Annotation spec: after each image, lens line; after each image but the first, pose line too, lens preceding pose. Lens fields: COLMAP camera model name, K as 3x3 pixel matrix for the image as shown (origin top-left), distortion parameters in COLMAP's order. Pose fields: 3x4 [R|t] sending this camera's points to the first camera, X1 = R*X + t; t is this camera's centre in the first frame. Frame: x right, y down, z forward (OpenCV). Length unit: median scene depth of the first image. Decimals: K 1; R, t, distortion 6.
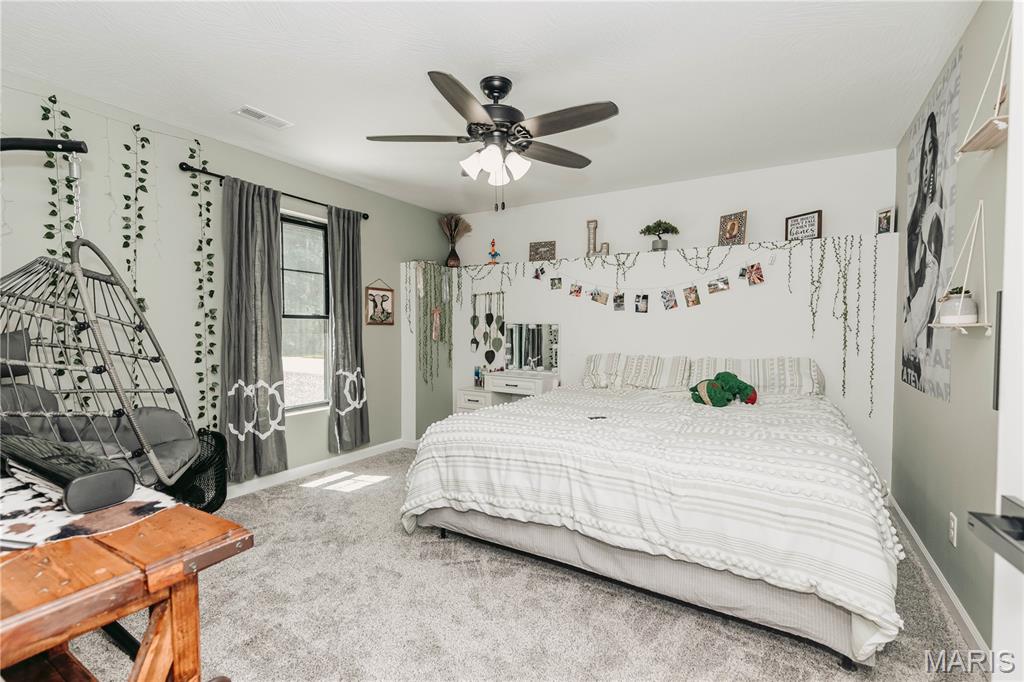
lens RADIAL K [[470.3, 0, 518.8], [0, 470.3, 345.0], [0, 0, 1]] dist [0.011295, -0.000784]
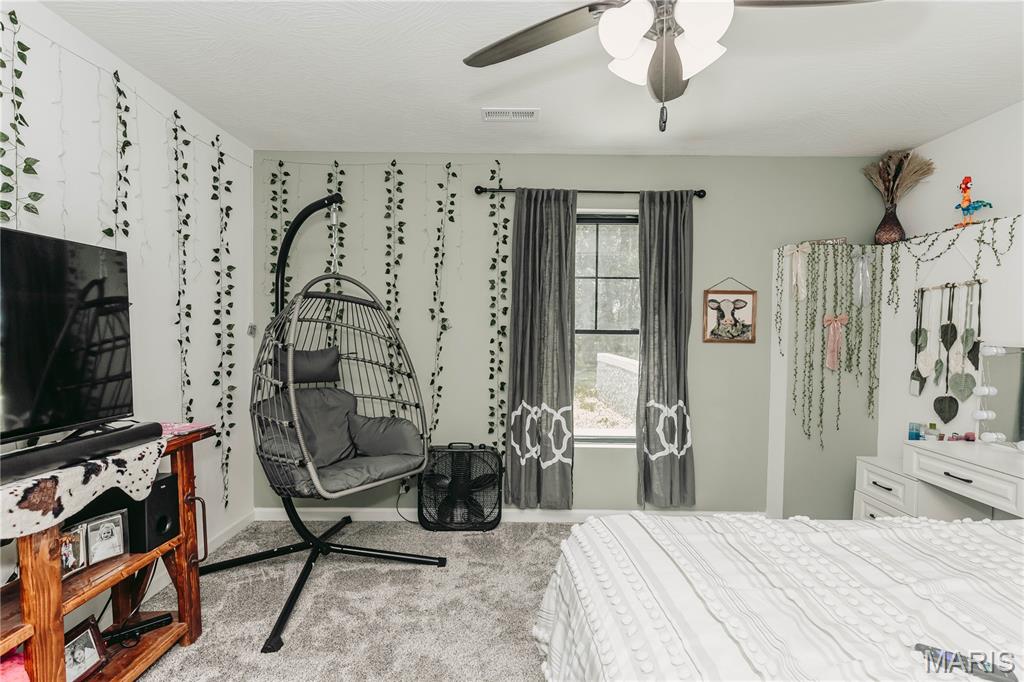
lens RADIAL K [[488.2, 0, 511.5], [0, 488.2, 345.9], [0, 0, 1]] dist [0.004258, -0.000261]
pose [[0.502720, 0.030510, -0.863911, 0.200258], [-0.040776, 0.999101, 0.011556, -0.038056], [0.863487, 0.029418, 0.503512, 0.403354]]
